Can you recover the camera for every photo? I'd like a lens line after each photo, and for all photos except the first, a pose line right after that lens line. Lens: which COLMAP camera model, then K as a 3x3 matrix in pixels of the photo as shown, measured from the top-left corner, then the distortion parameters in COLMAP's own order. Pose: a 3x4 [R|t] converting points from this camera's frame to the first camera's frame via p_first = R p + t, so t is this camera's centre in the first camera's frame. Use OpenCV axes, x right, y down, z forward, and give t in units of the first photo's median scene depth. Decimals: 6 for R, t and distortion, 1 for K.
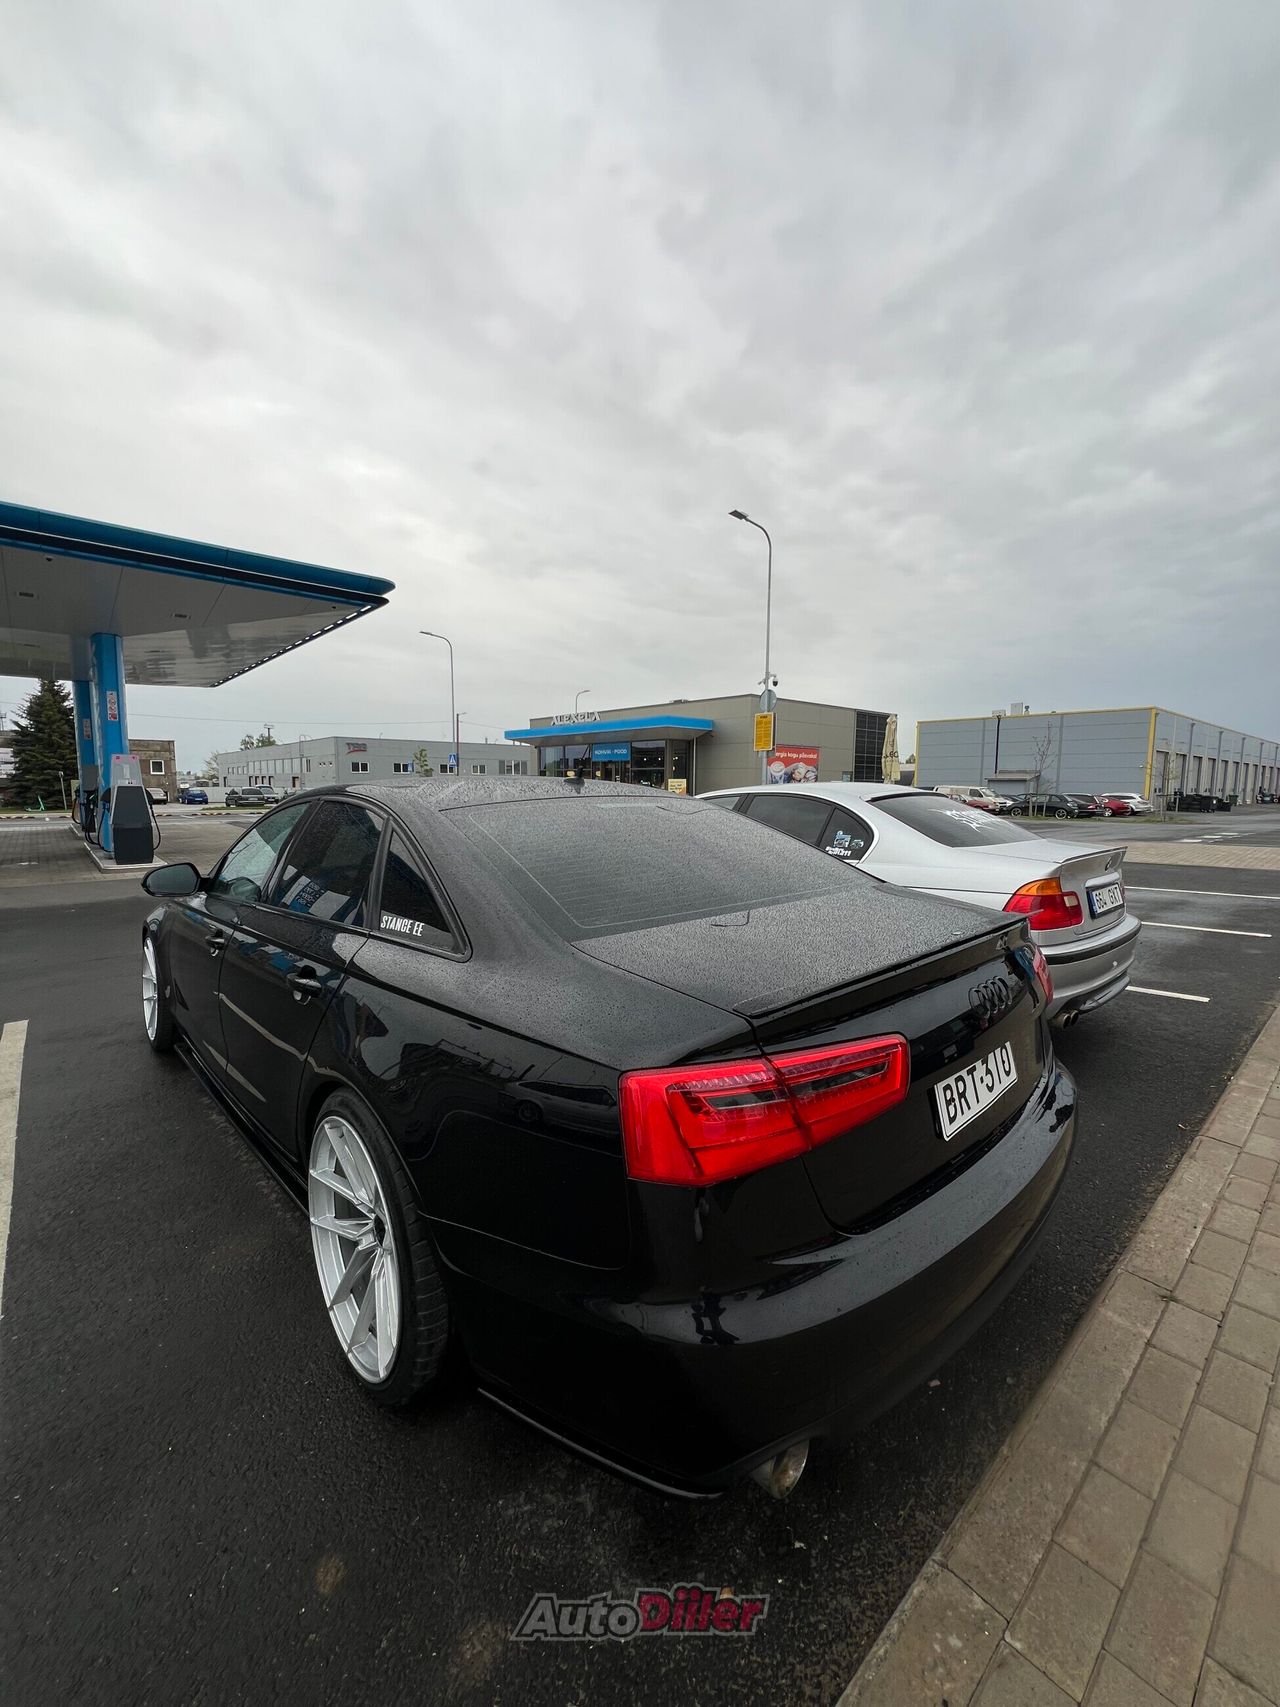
lens RADIAL K [[689.2, 0, 640.0], [0, 689.2, 853.5], [0, 0, 1]] dist [-0.001672, -0.000156]
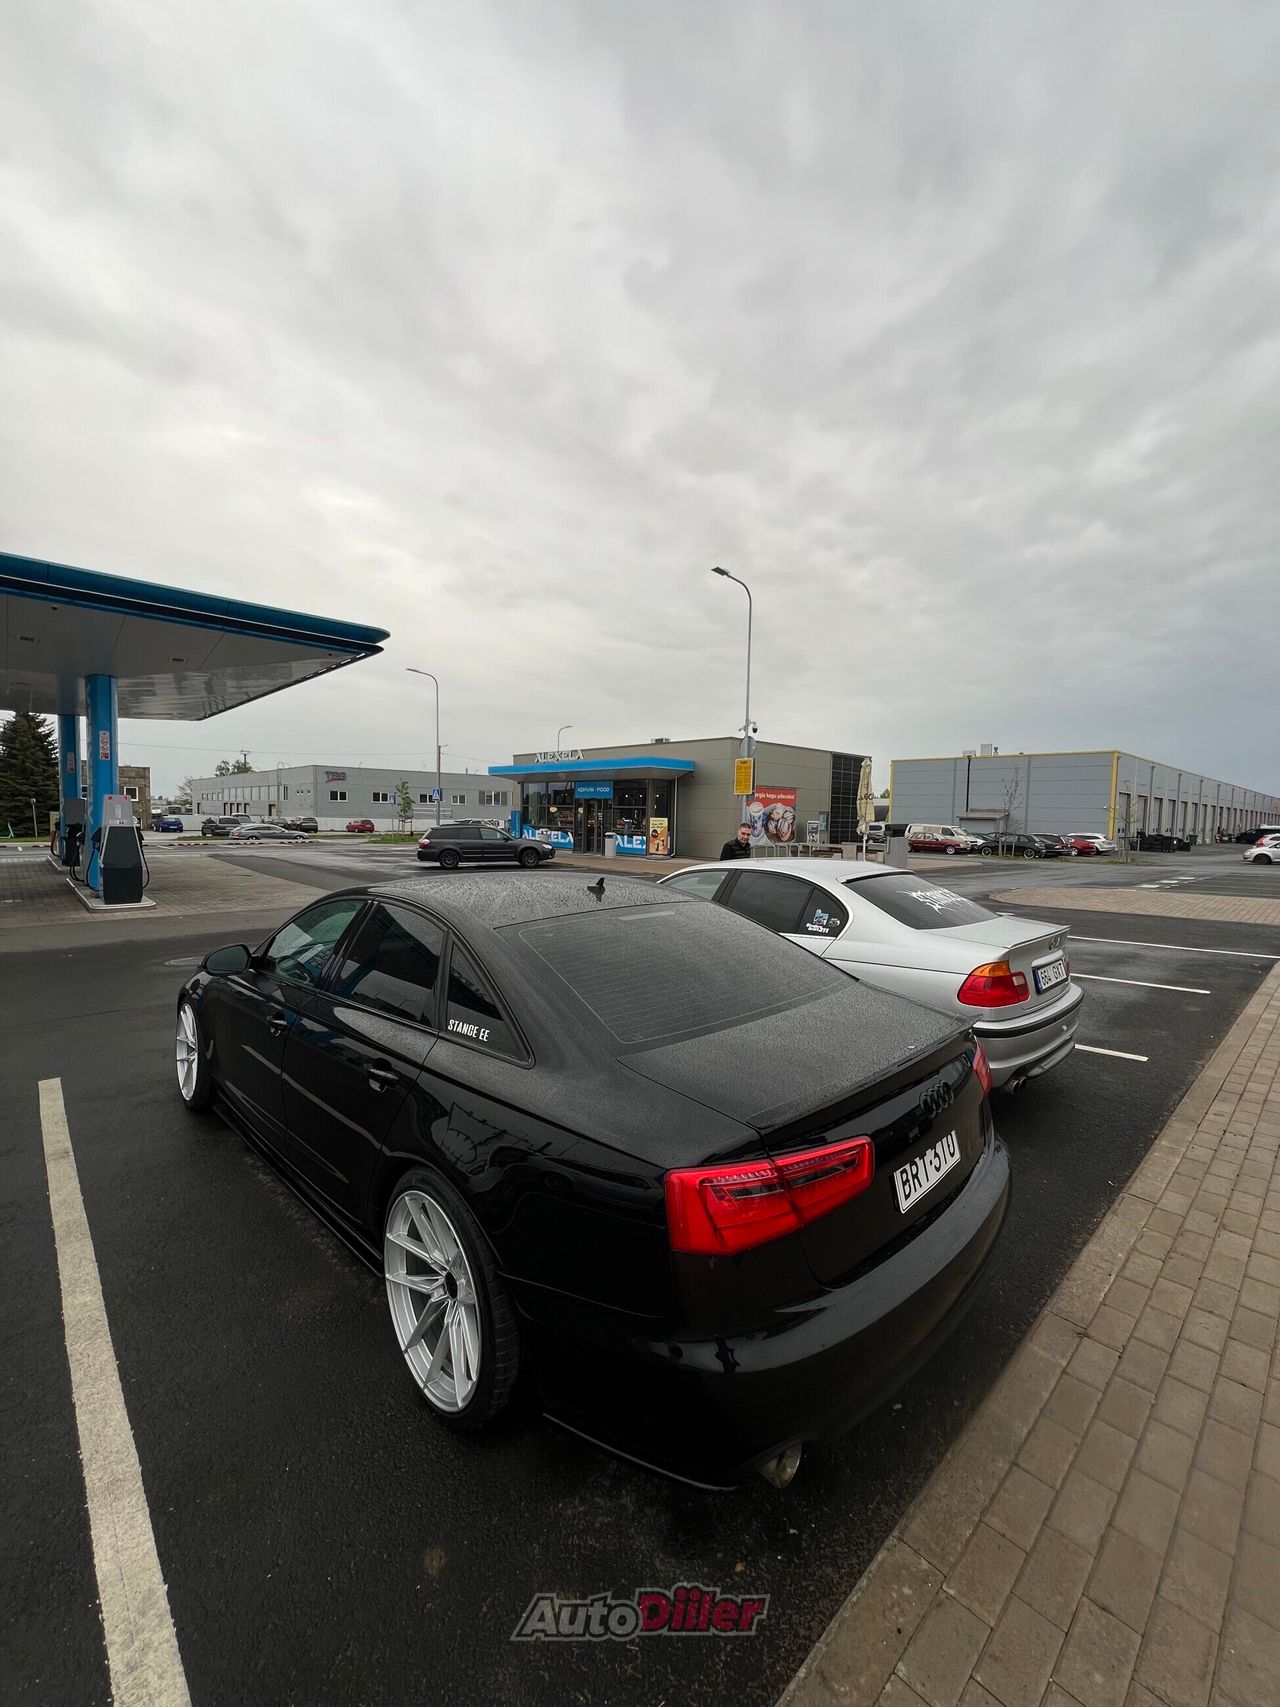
lens RADIAL K [[689.2, 0, 640.0], [0, 689.2, 853.5], [0, 0, 1]] dist [-0.001672, -0.000156]
pose [[0.999454, 0.010358, 0.031376, -0.080081], [-0.008986, 0.999010, -0.043561, -0.157668], [-0.031797, 0.043255, 0.998558, -0.248407]]
